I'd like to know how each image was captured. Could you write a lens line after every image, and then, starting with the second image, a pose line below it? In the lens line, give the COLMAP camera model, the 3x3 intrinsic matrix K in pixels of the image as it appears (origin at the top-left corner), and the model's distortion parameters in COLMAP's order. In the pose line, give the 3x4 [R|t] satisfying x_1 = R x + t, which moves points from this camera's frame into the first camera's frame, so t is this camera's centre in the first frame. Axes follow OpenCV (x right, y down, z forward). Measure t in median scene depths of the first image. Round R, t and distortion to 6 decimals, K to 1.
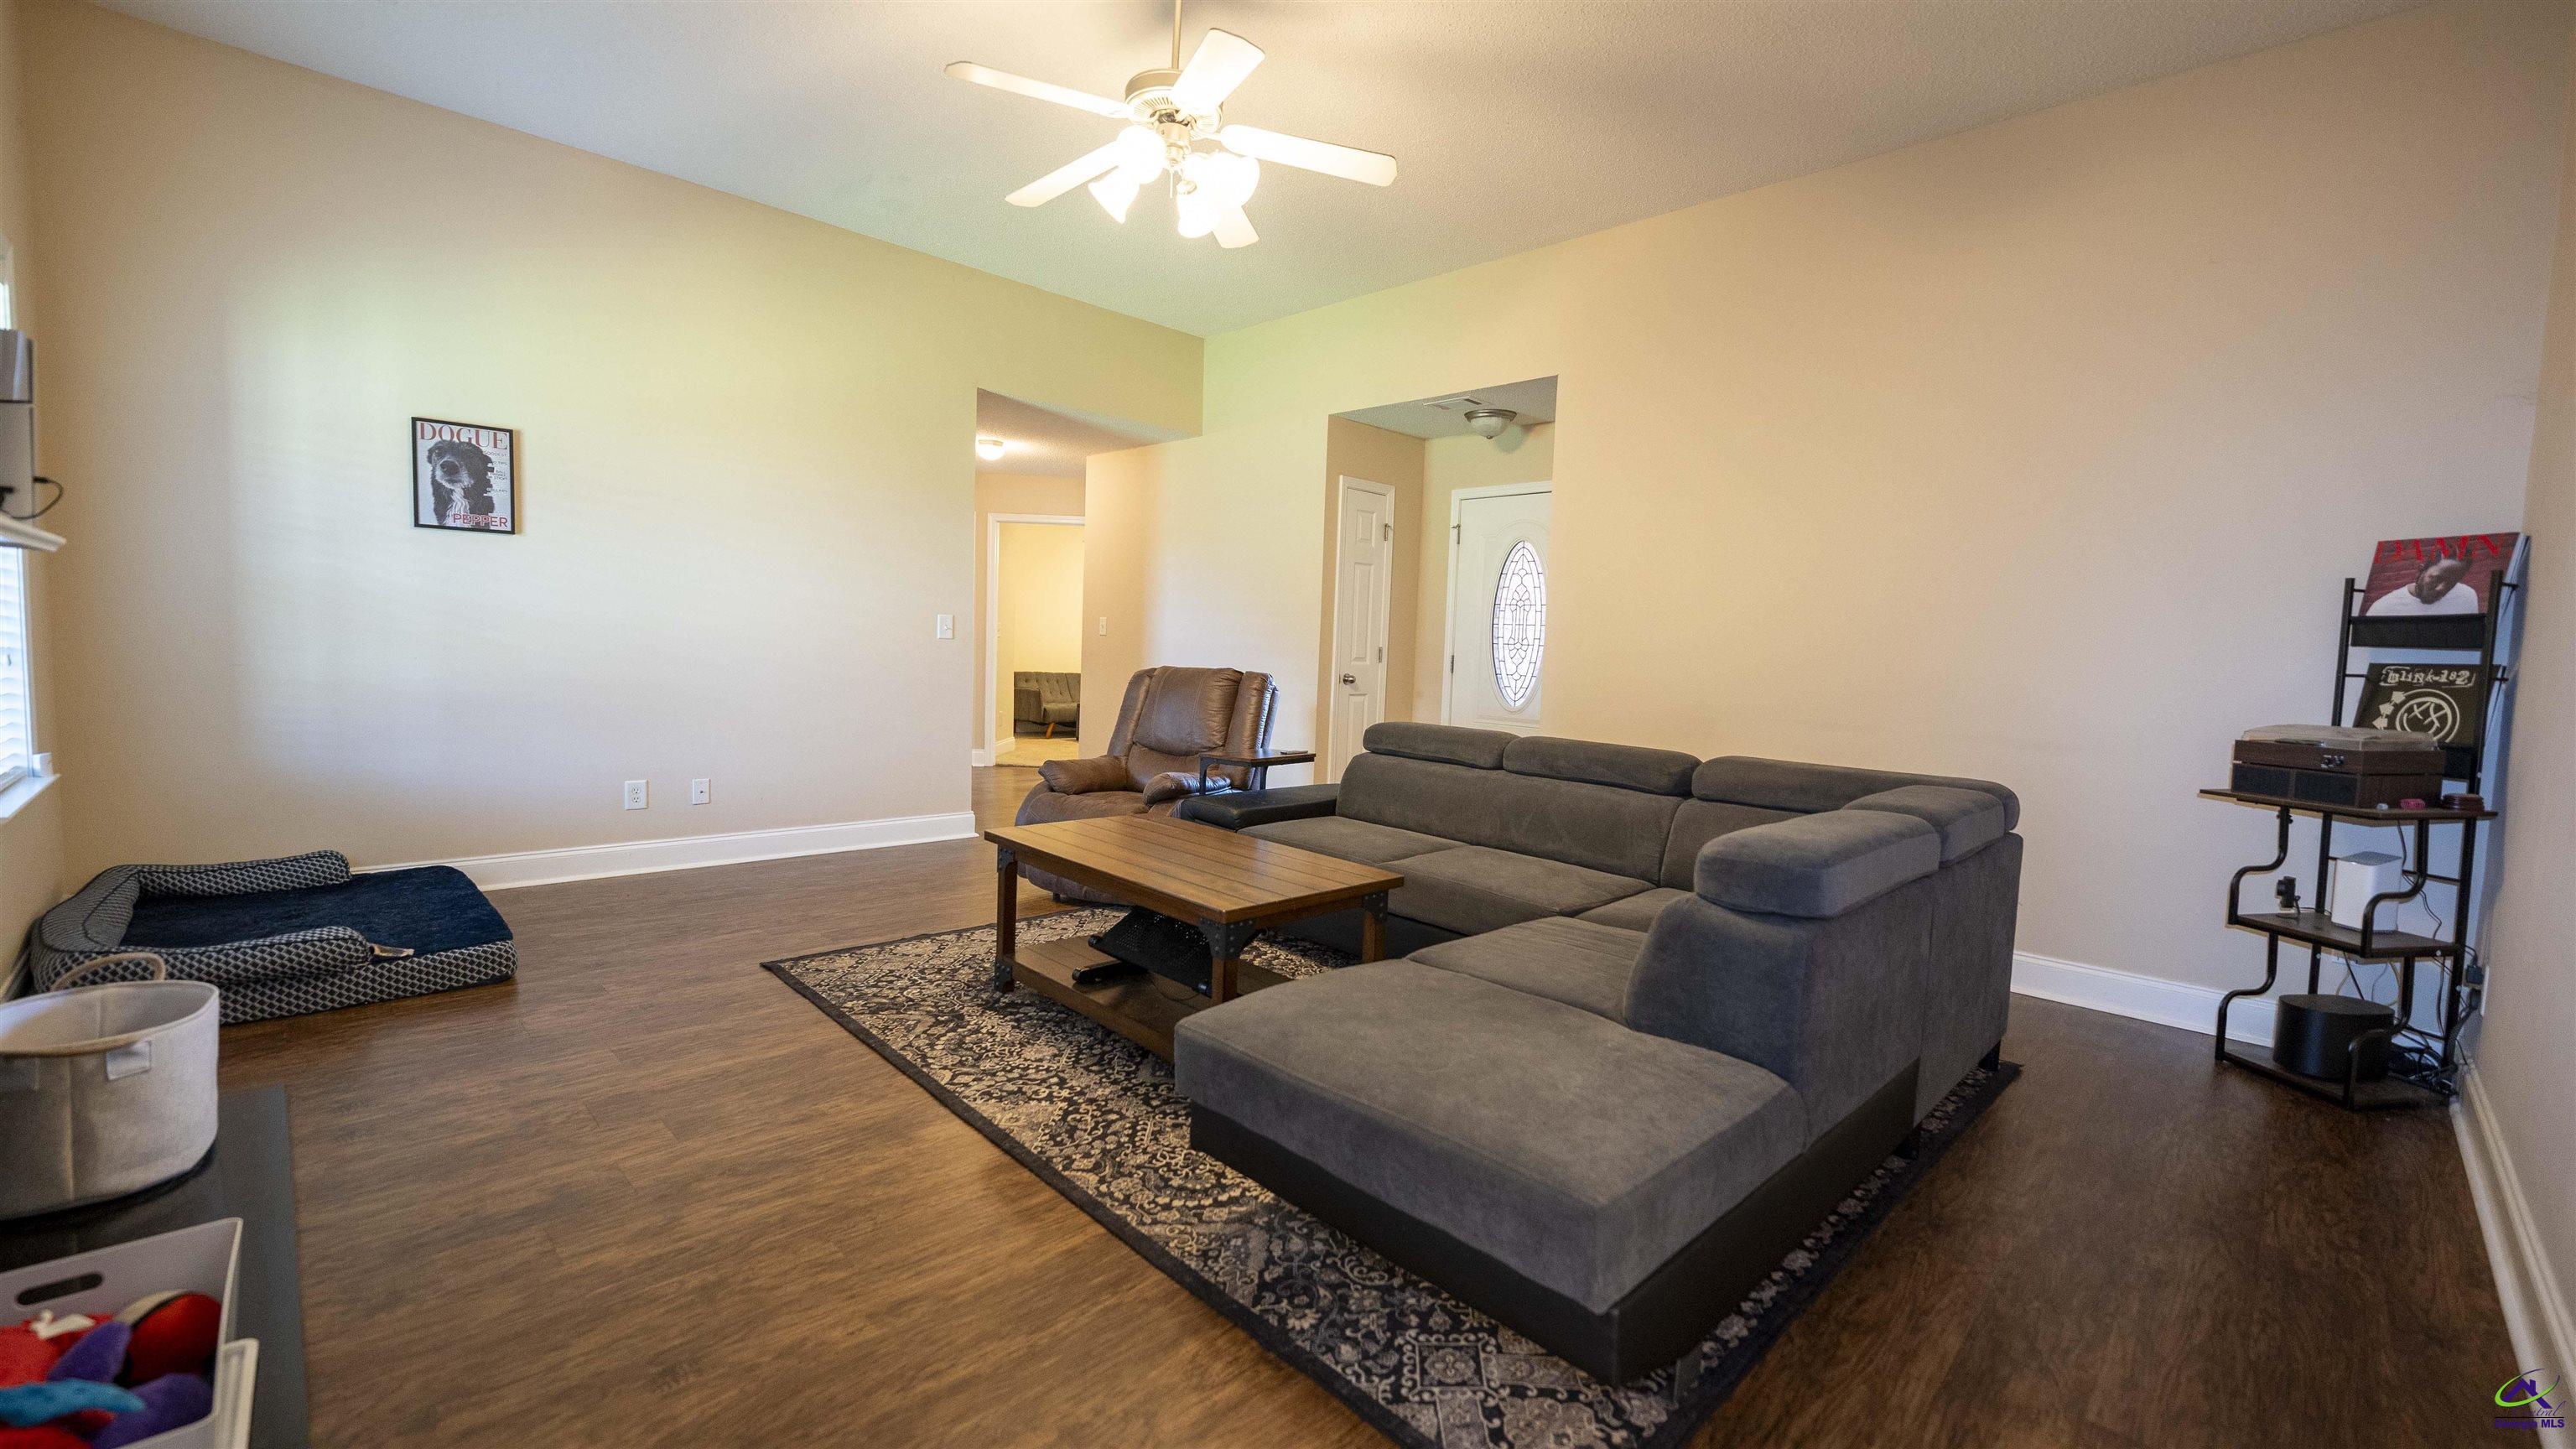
lens RADIAL K [[1045.6, 0, 1291.6], [0, 1045.6, 721.3], [0, 0, 1]] dist [-0.010046, -0.000014]
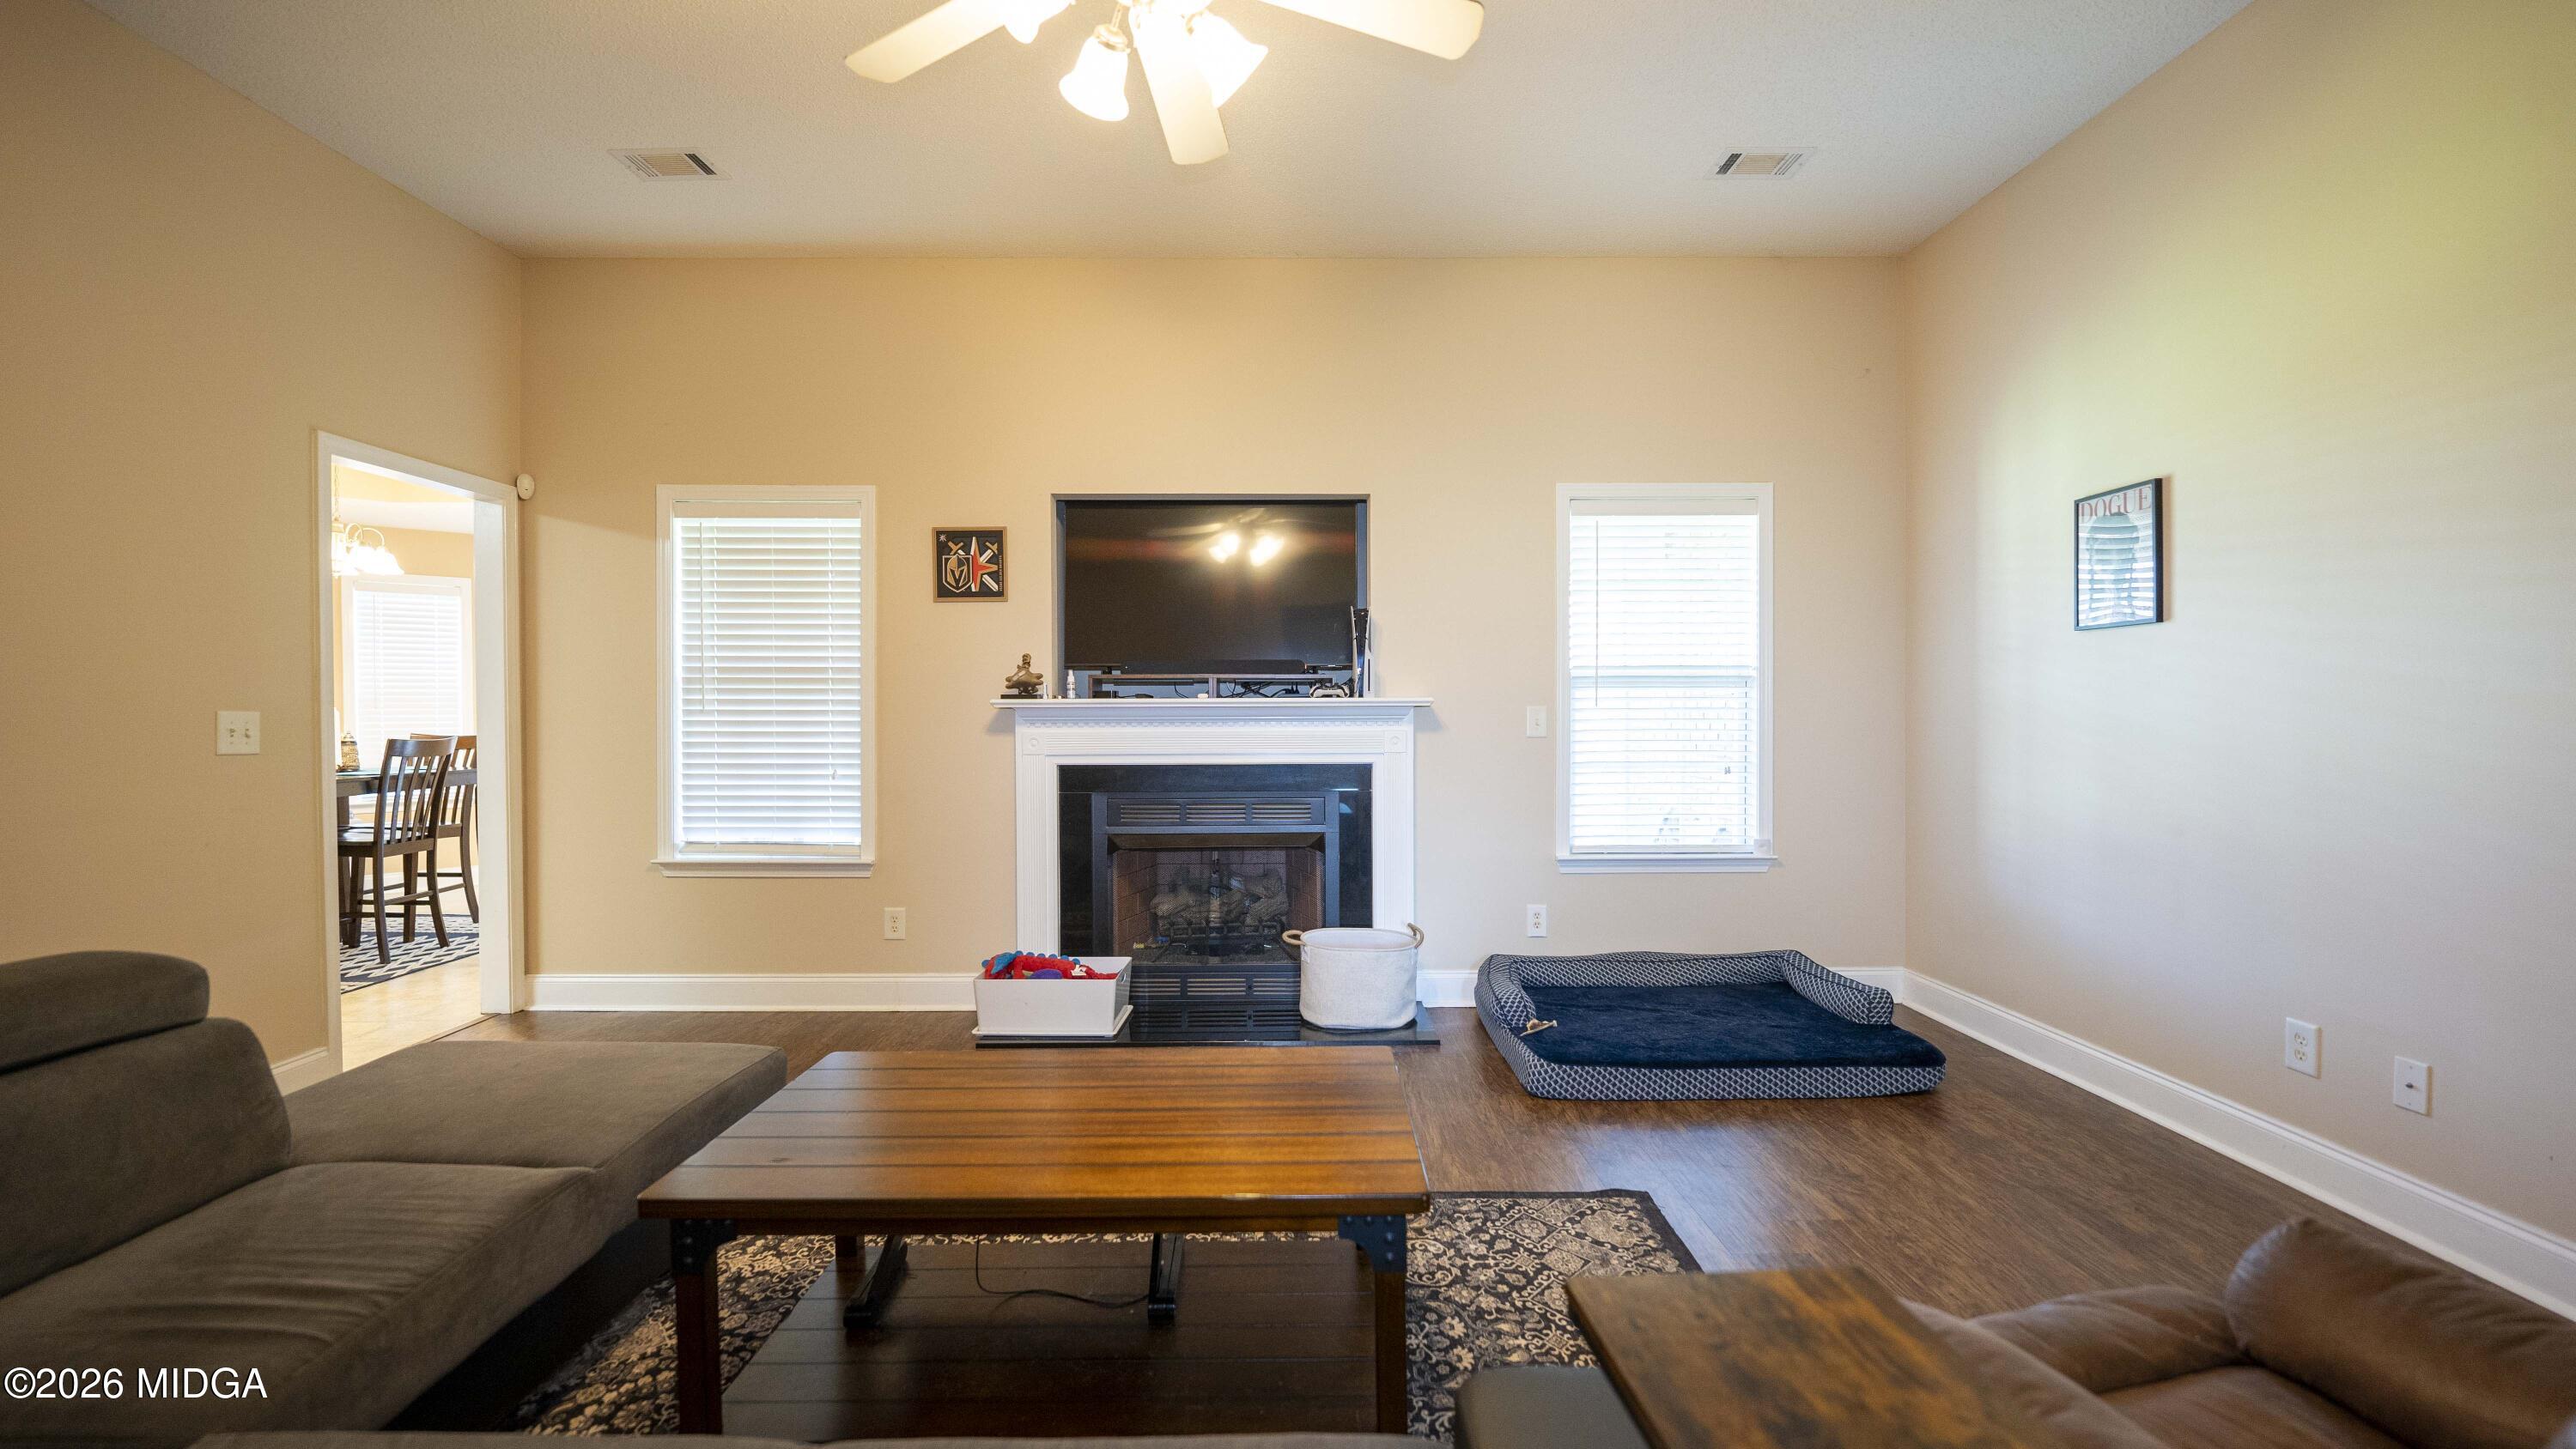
lens RADIAL K [[1045.4, 0, 1291.6], [0, 1045.4, 721.3], [0, 0, 1]] dist [-0.010046, -0.000014]
pose [[-0.693694, -0.017440, -0.720059, 0.221498], [-0.070616, 0.996537, 0.043895, -0.123985], [0.716800, 0.081297, -0.692524, 1.315953]]
